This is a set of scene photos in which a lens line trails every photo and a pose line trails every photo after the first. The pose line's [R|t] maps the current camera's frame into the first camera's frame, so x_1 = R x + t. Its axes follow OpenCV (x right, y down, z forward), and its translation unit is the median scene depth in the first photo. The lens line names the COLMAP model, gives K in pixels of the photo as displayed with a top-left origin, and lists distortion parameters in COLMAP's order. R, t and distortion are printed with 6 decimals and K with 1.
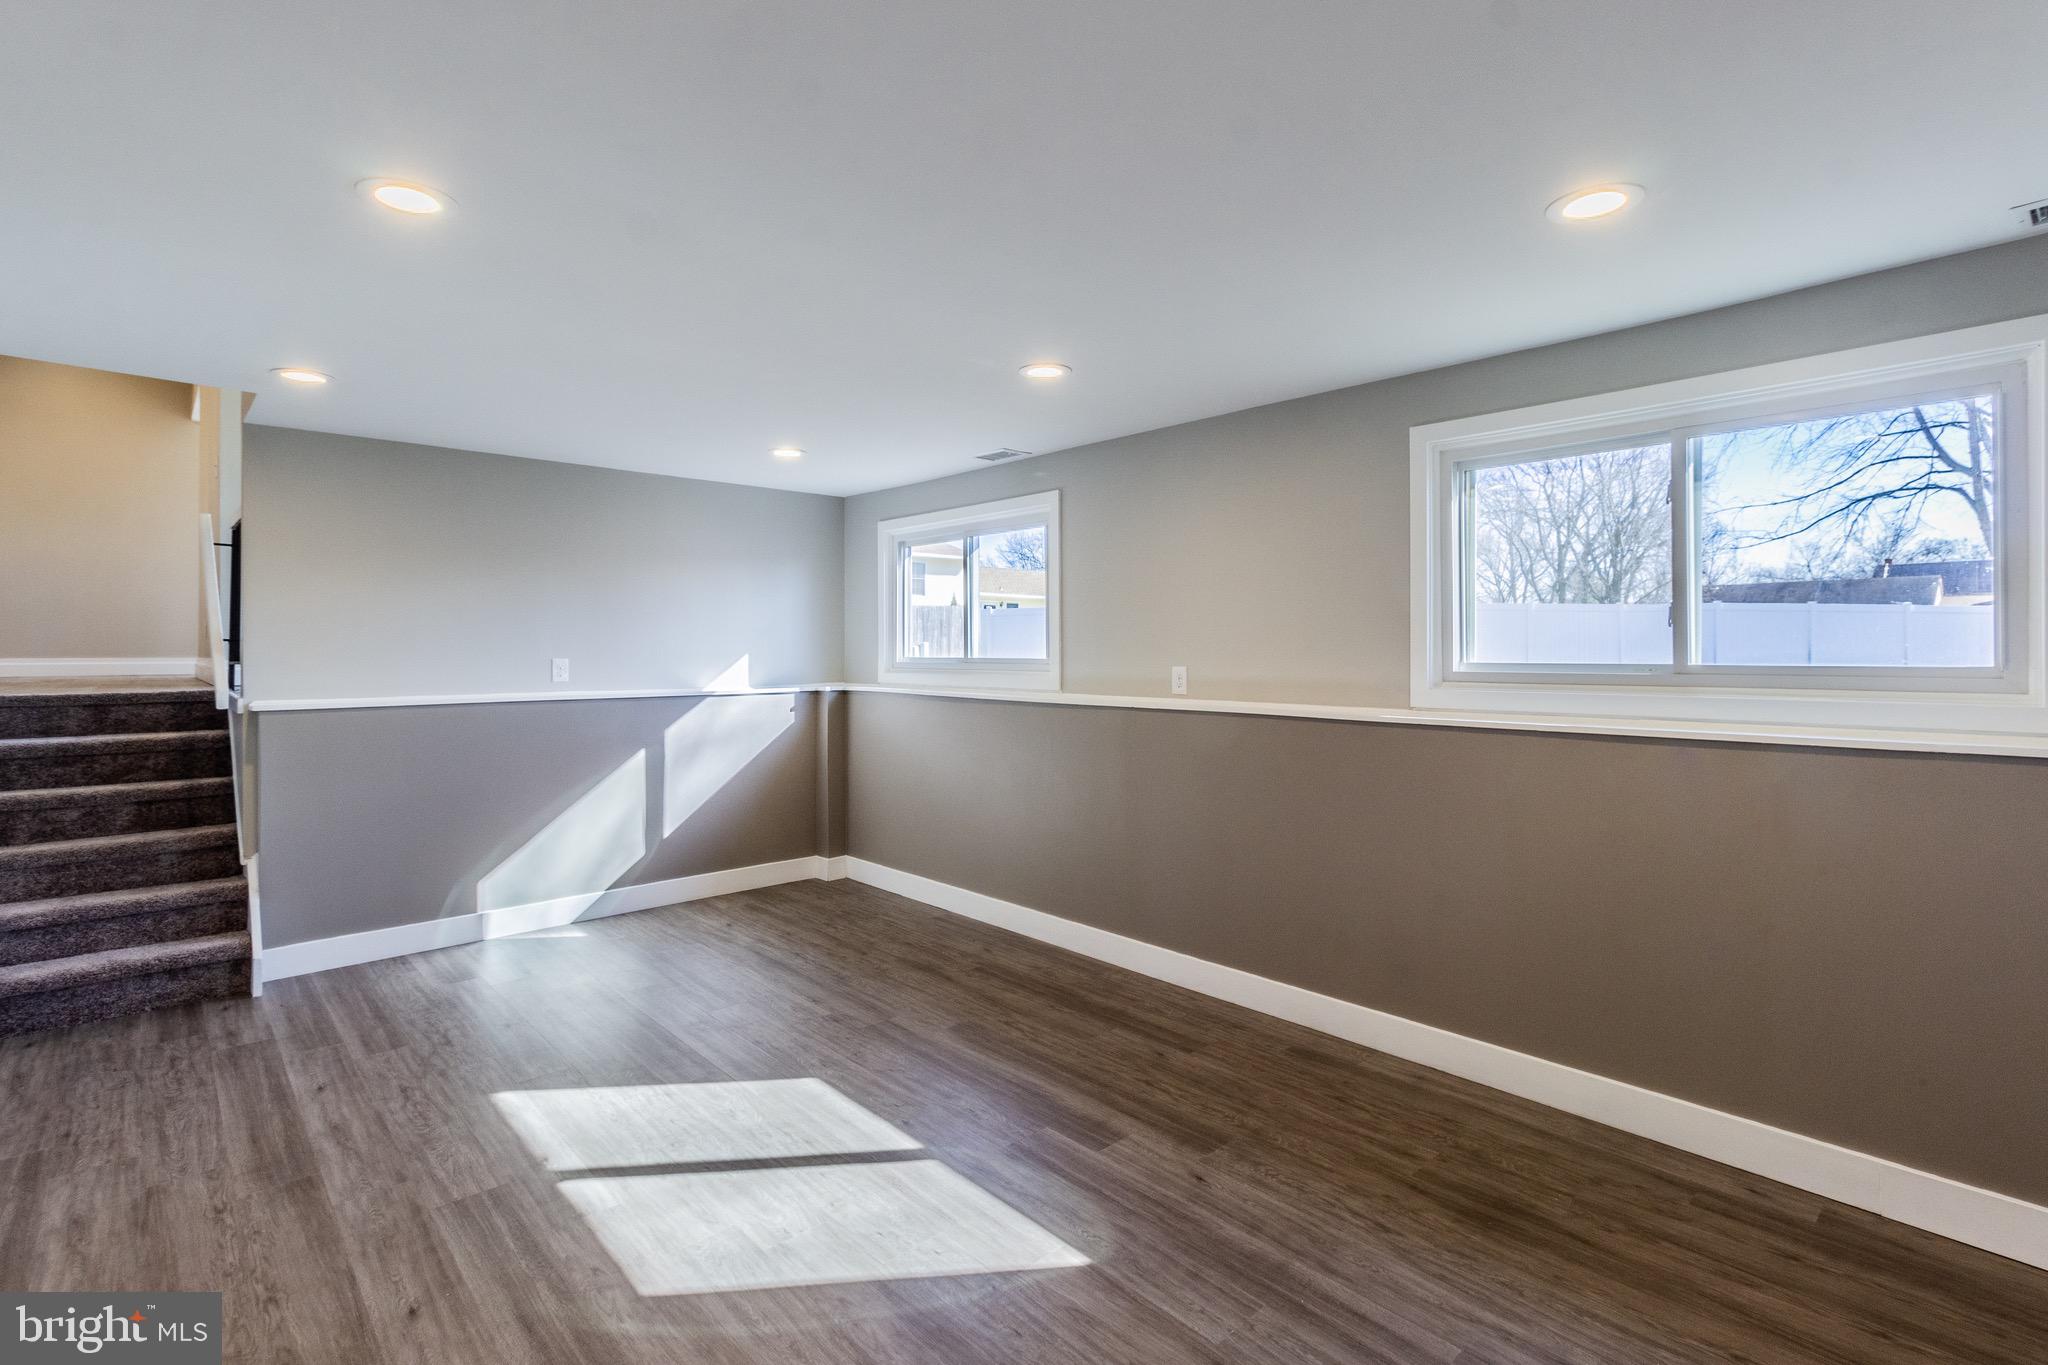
lens RADIAL K [[954.4, 0, 1048.9], [0, 954.4, 648.7], [0, 0, 1]] dist [0.003321, 0.000007]
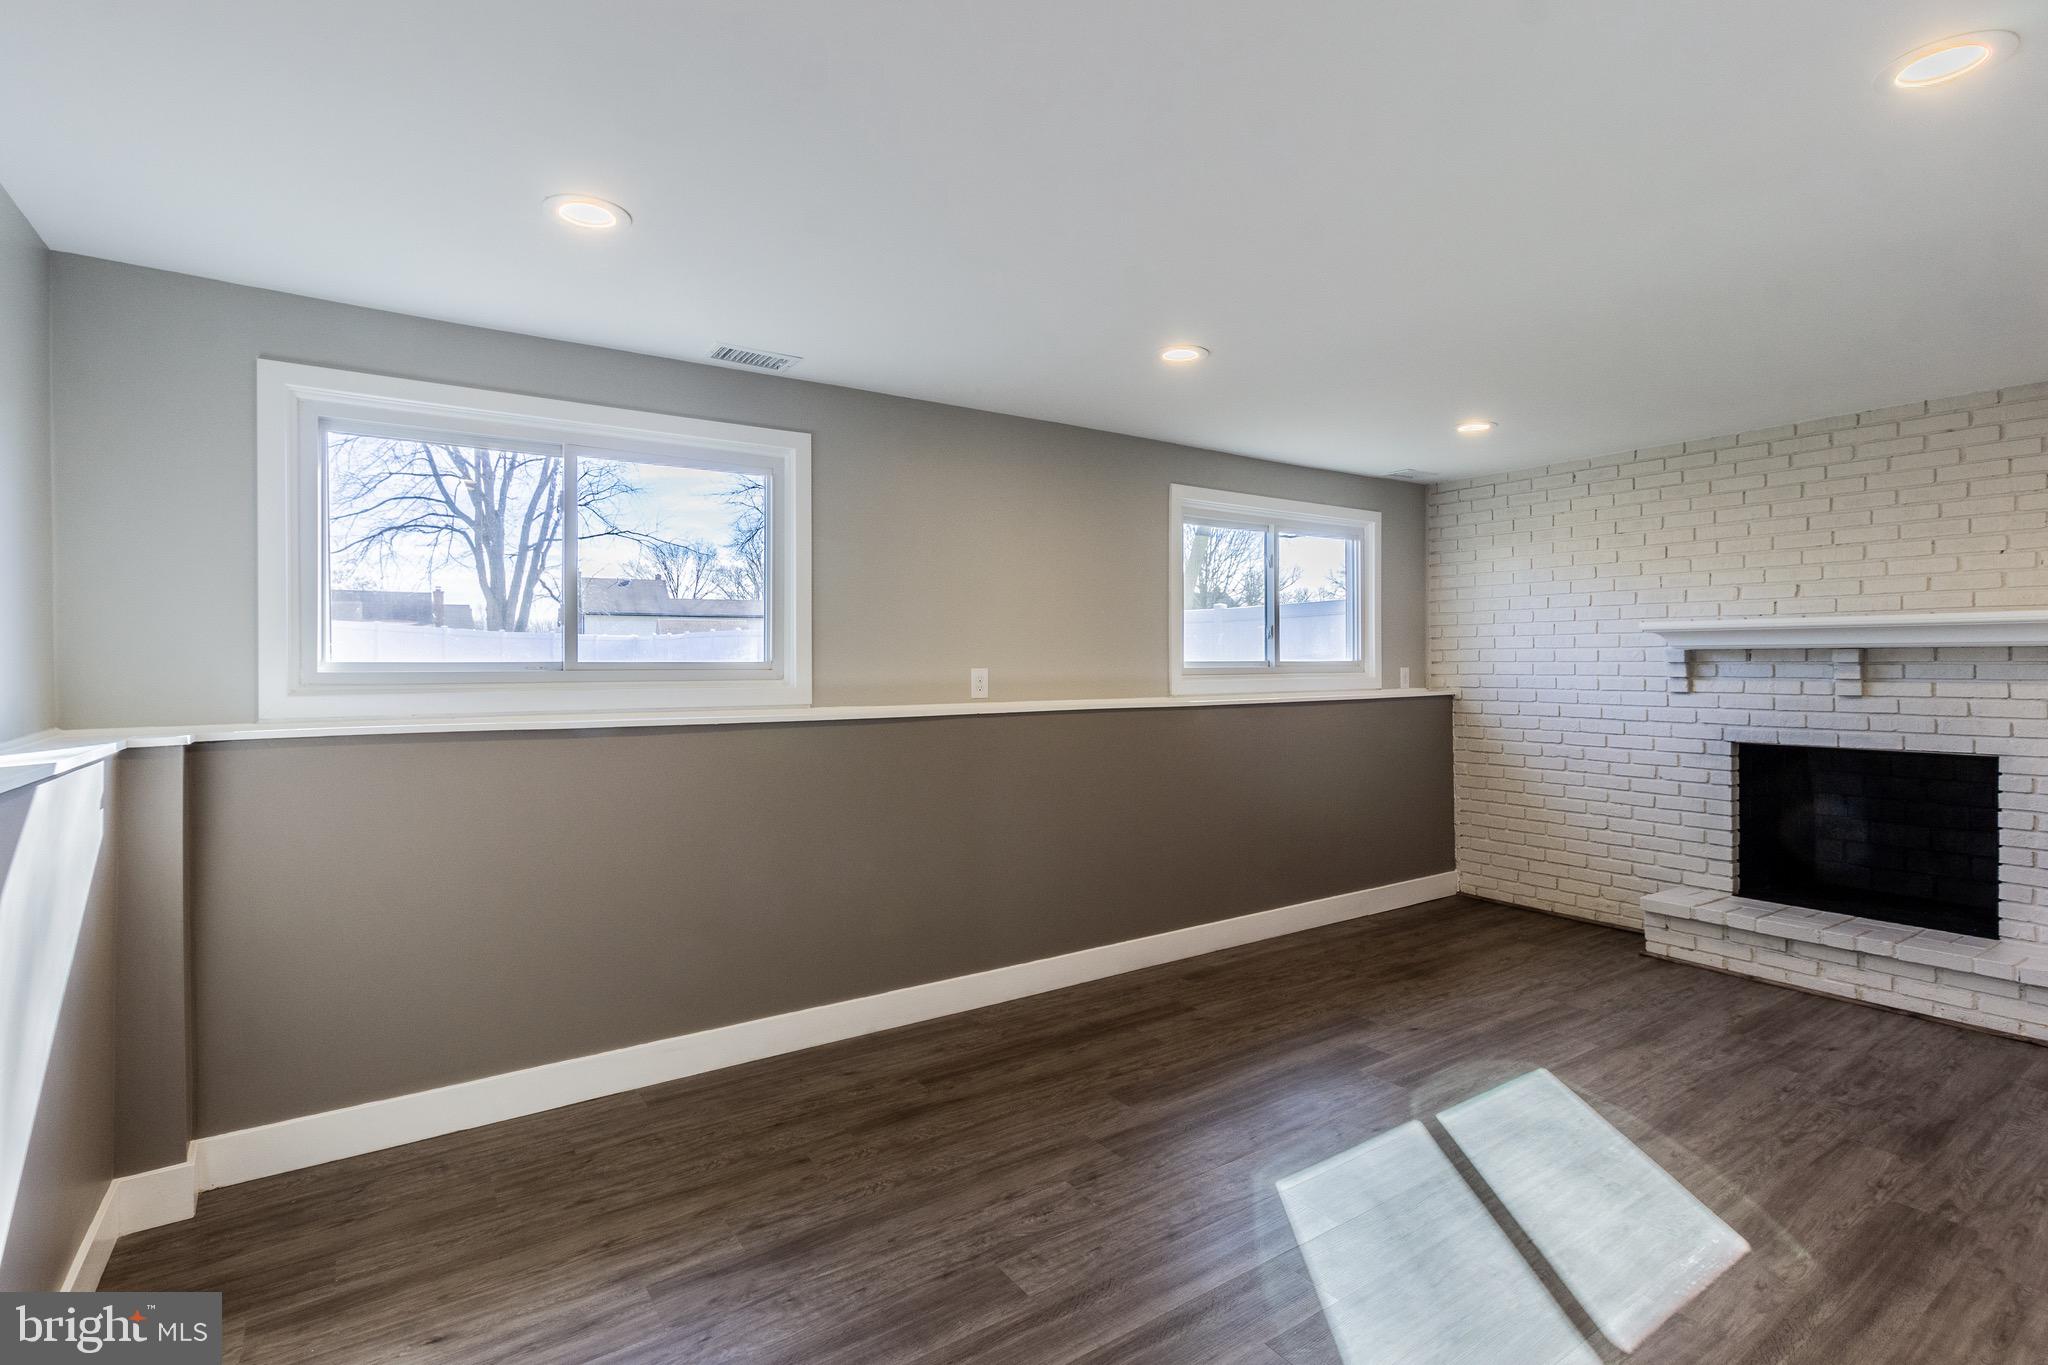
lens RADIAL K [[954.4, 0, 1032.7], [0, 954.4, 672.6], [0, 0, 1]] dist [0.003321, 0.000007]
pose [[0.158033, -0.006323, 0.987414, -1.005138], [0.002407, 0.999979, 0.006018, 0.022359], [-0.987431, 0.001426, 0.158045, 1.031510]]
